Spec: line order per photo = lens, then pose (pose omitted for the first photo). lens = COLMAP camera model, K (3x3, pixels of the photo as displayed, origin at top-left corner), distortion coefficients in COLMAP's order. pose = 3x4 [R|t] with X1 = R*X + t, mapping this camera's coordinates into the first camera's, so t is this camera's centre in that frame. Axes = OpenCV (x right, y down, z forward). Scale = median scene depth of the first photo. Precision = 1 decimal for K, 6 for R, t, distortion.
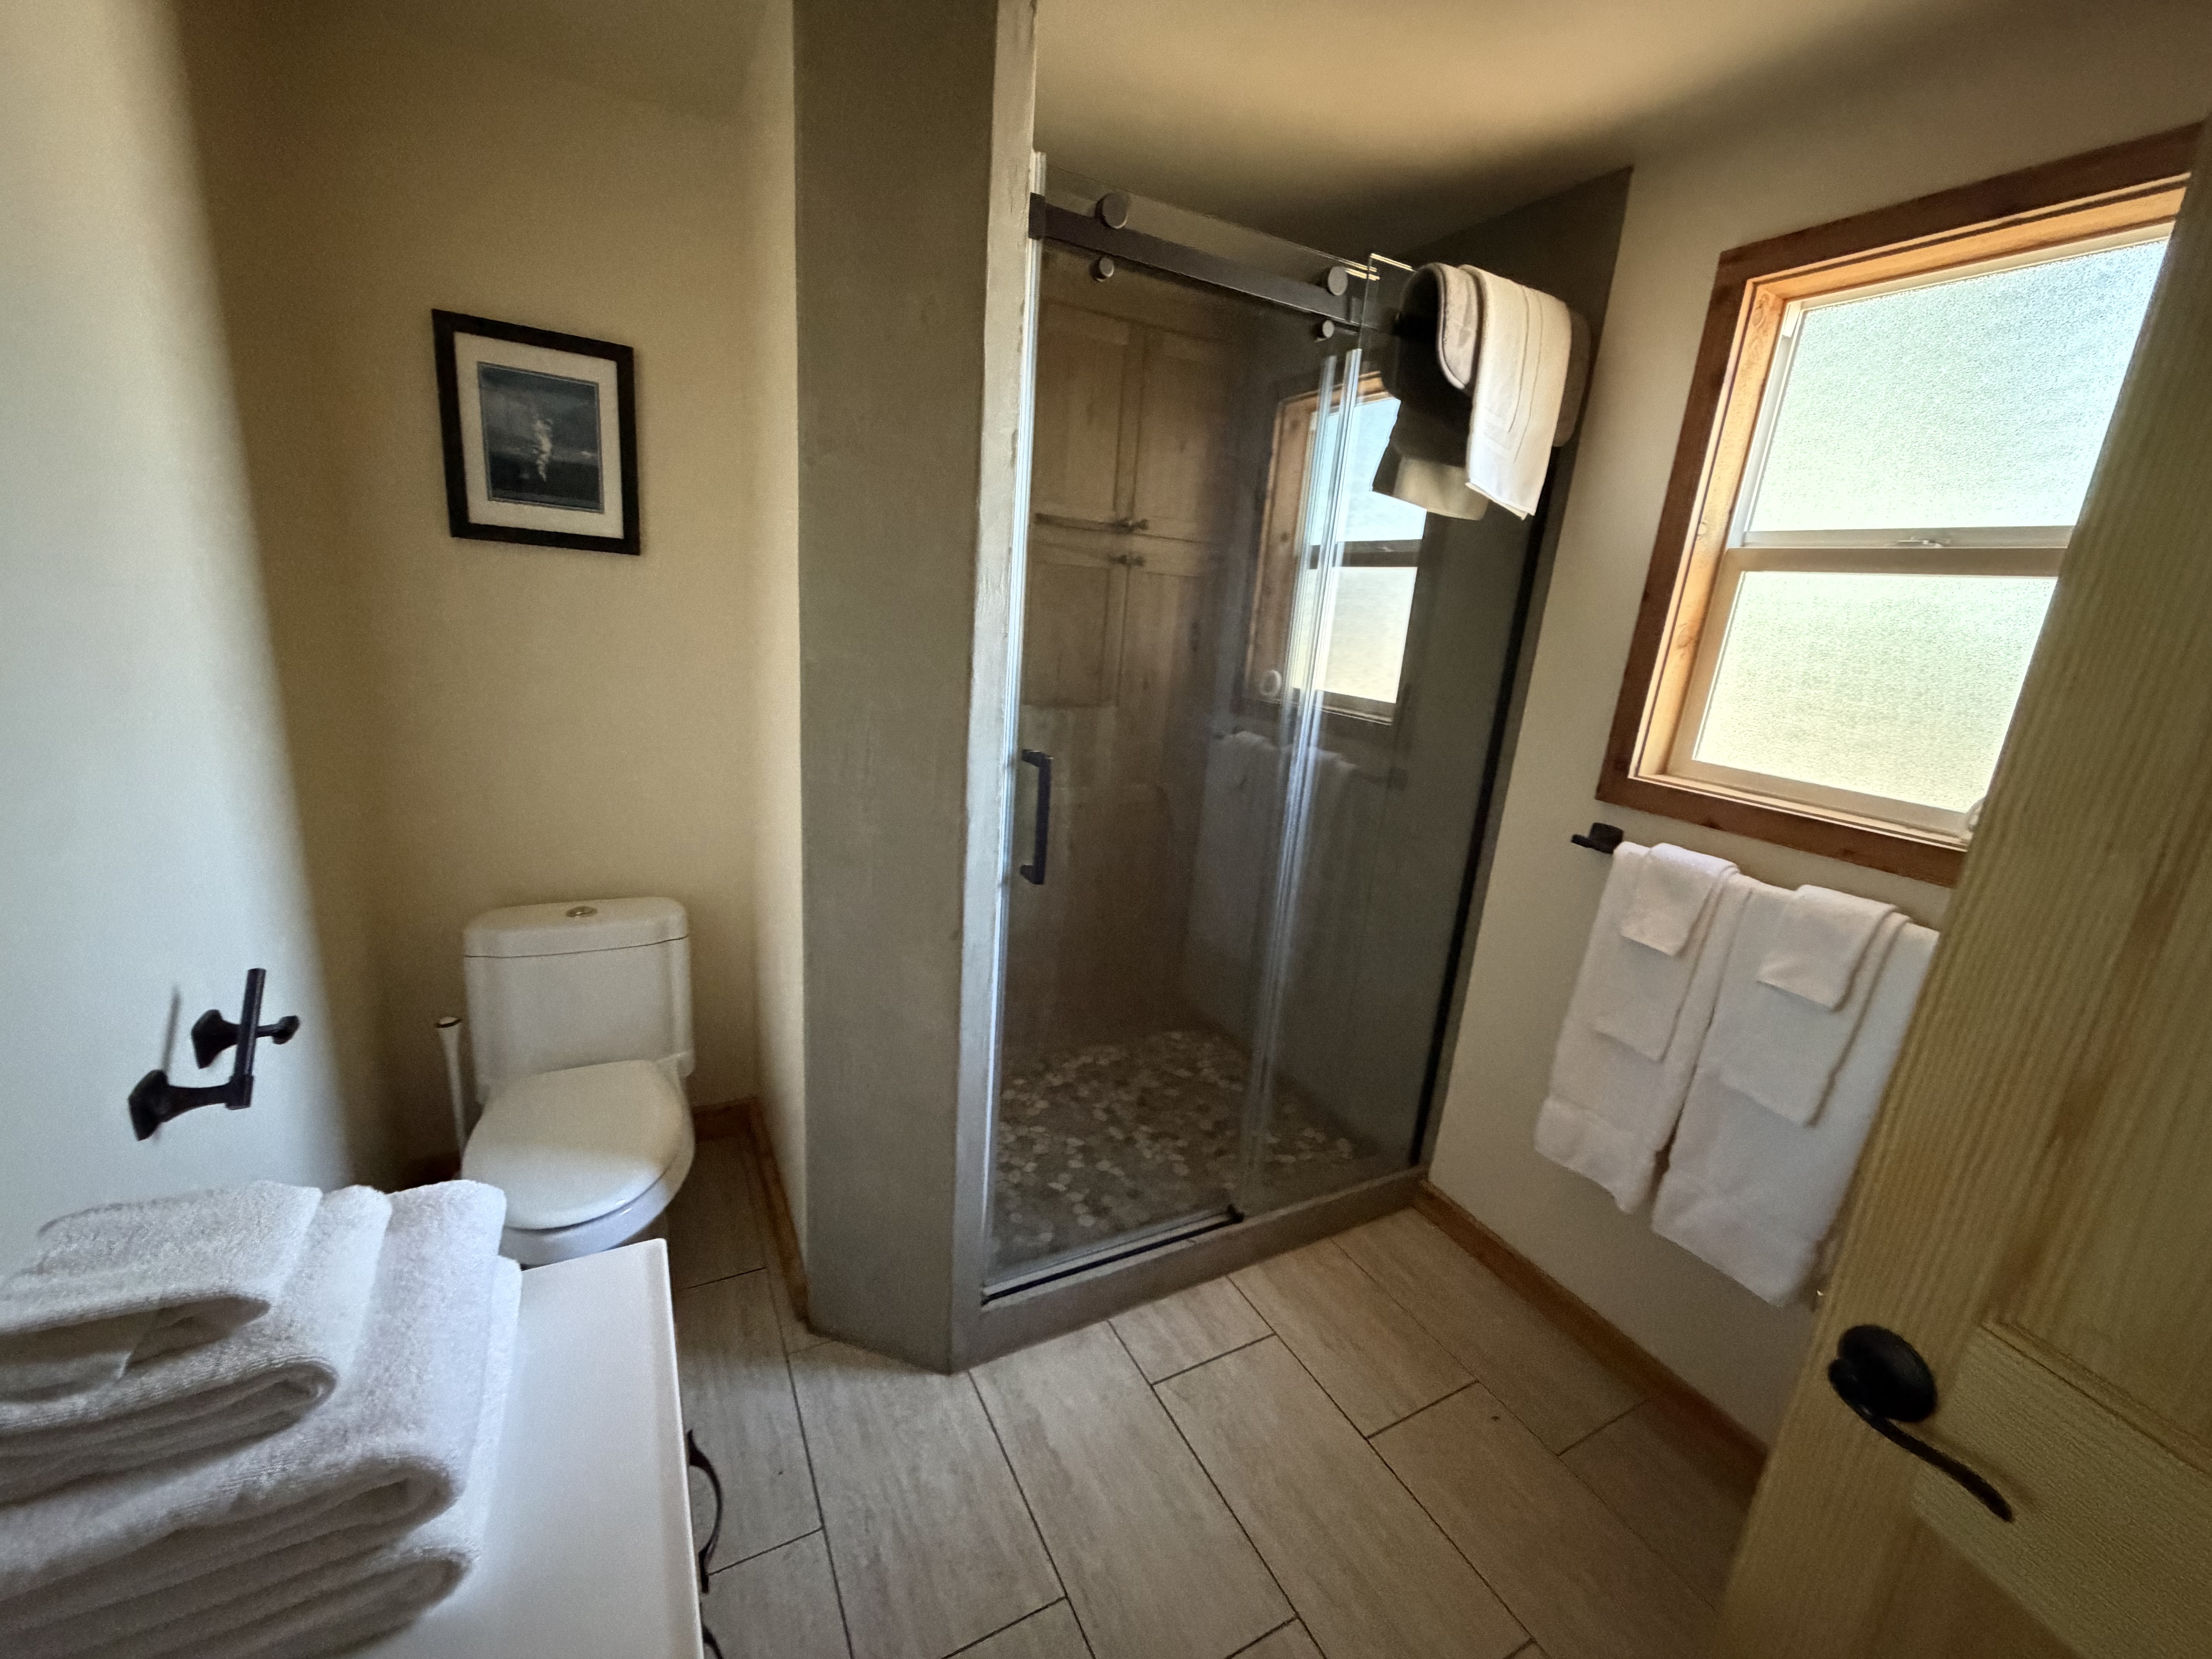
lens RADIAL K [[886.3, 0, 1108.2], [0, 886.3, 830.6], [0, 0, 1]] dist [0.001827, 0.000055]
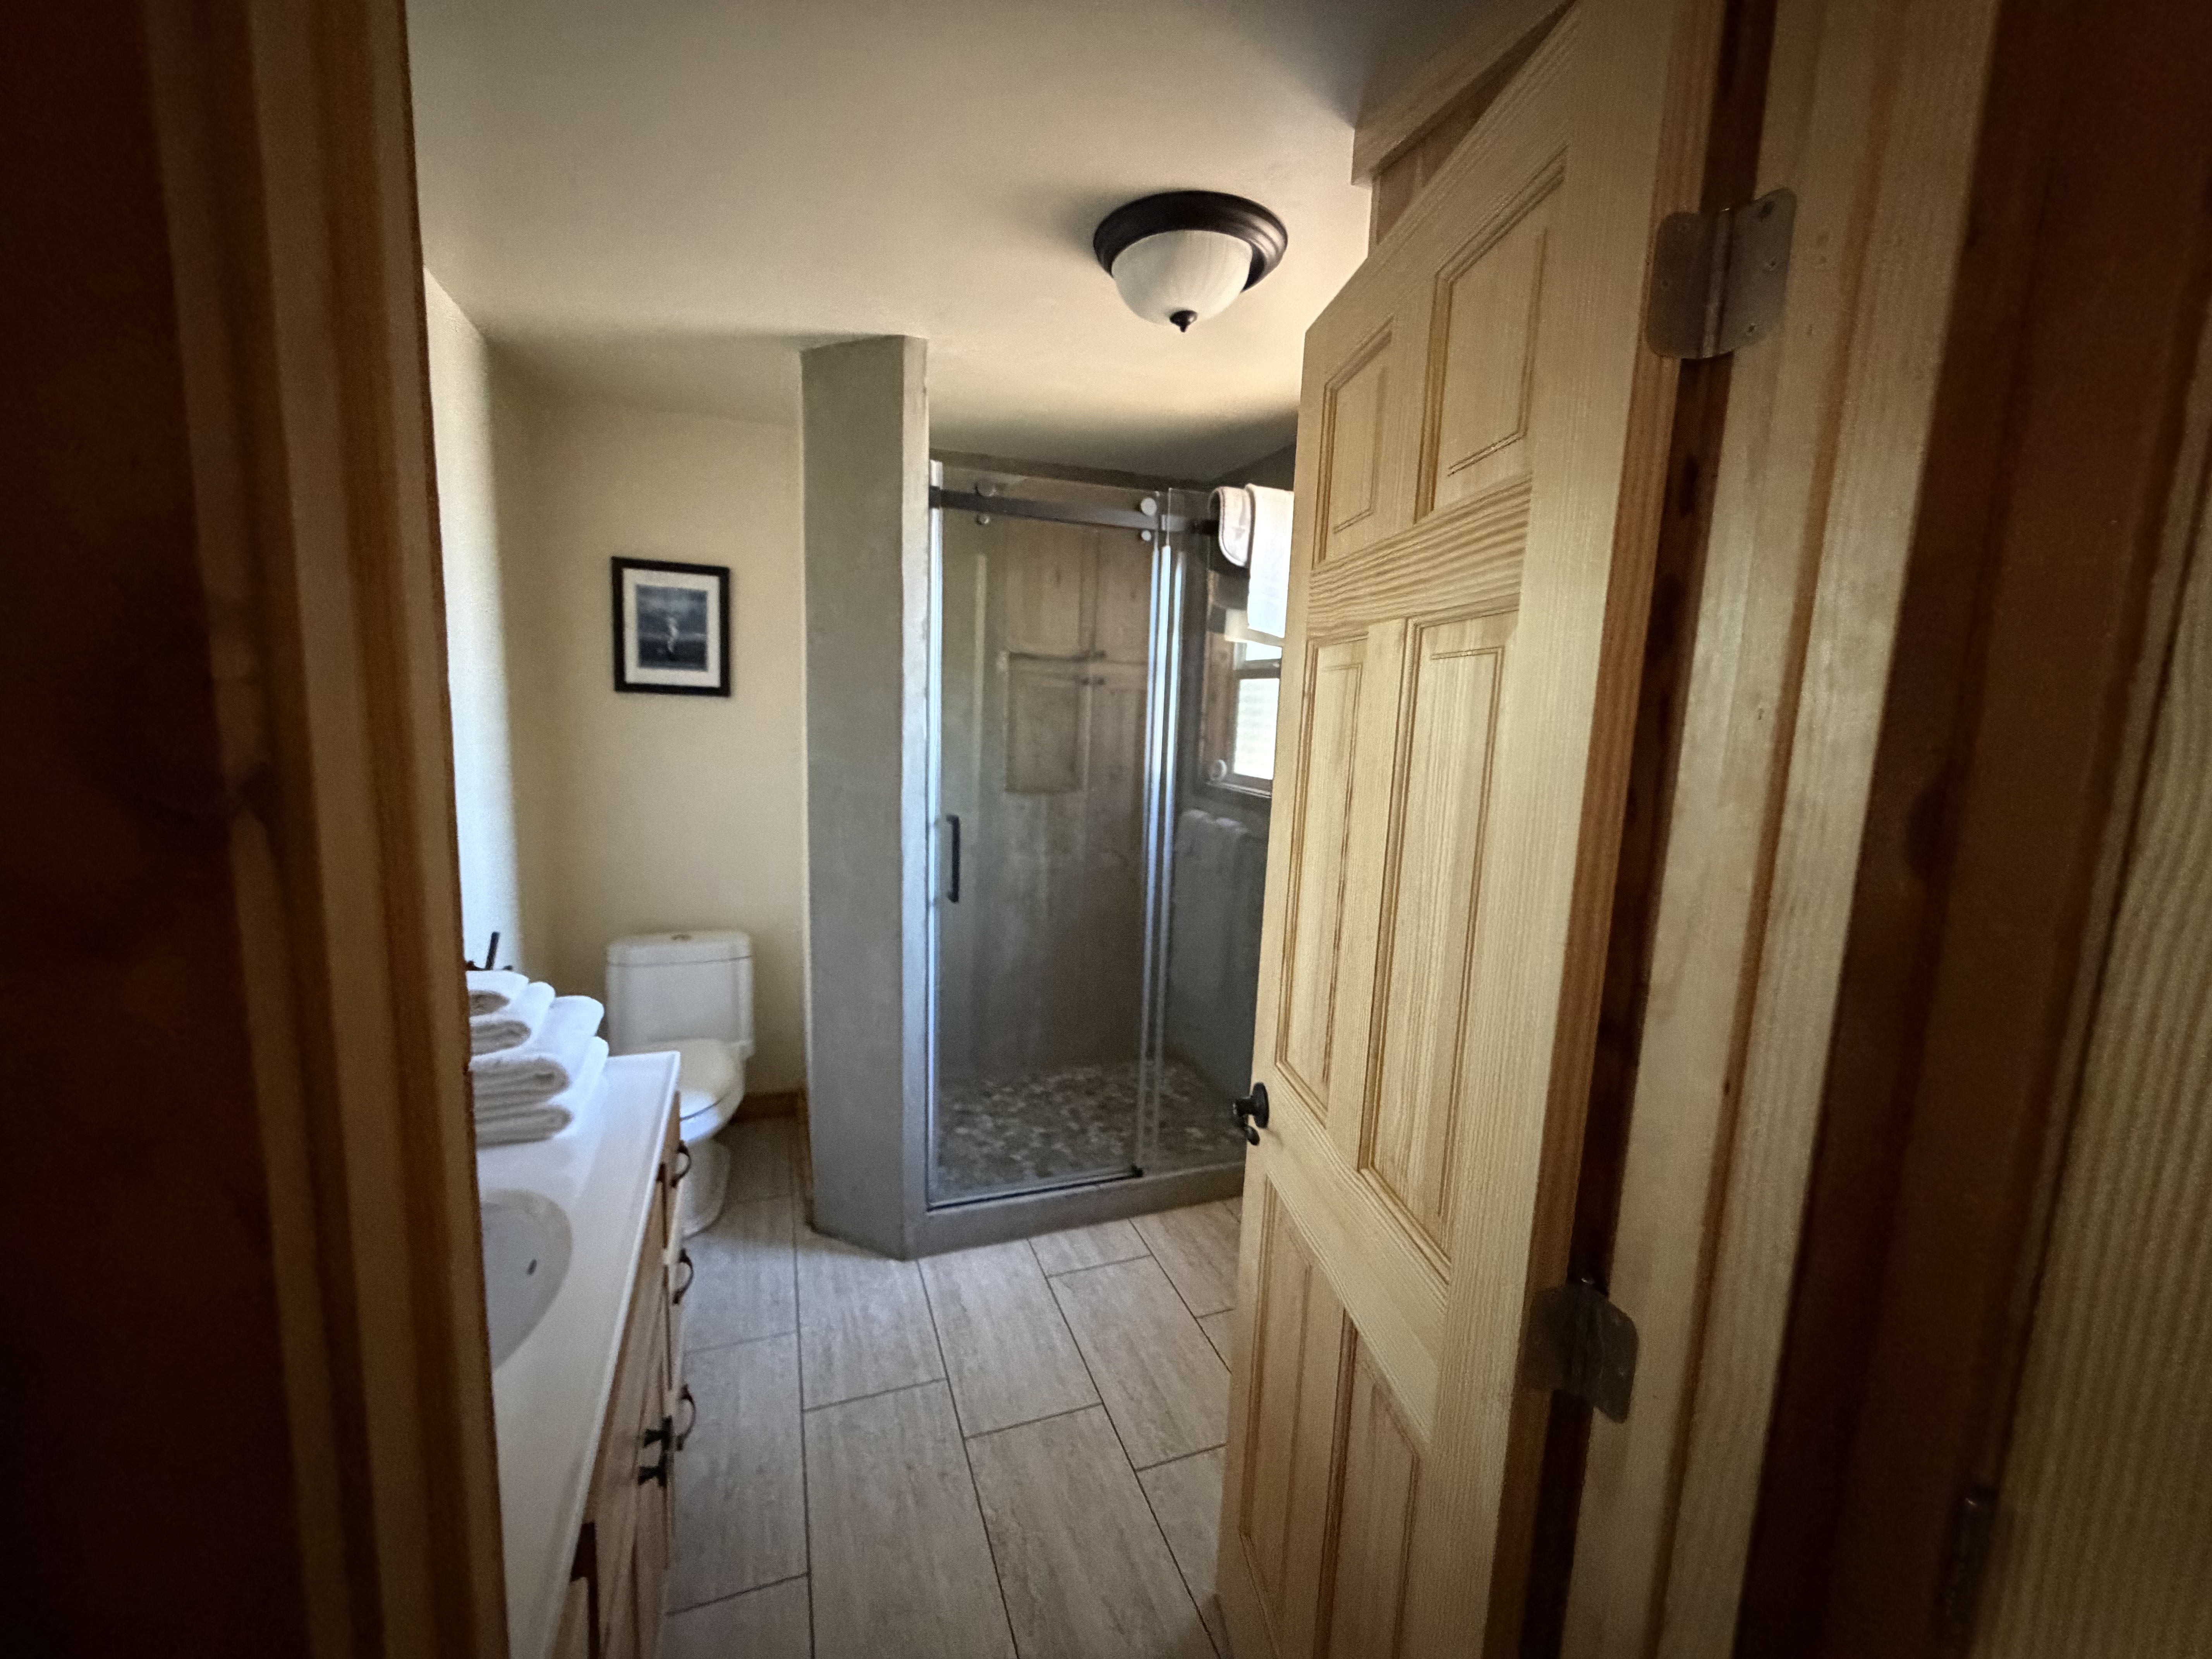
lens RADIAL K [[886.3, 0, 1104.0], [0, 886.3, 828.0], [0, 0, 1]] dist [0.001827, 0.000055]
pose [[0.989975, -0.023357, -0.139301, 0.316760], [0.006705, 0.992892, -0.118832, 0.095620], [0.141086, 0.116707, 0.983094, -0.376241]]
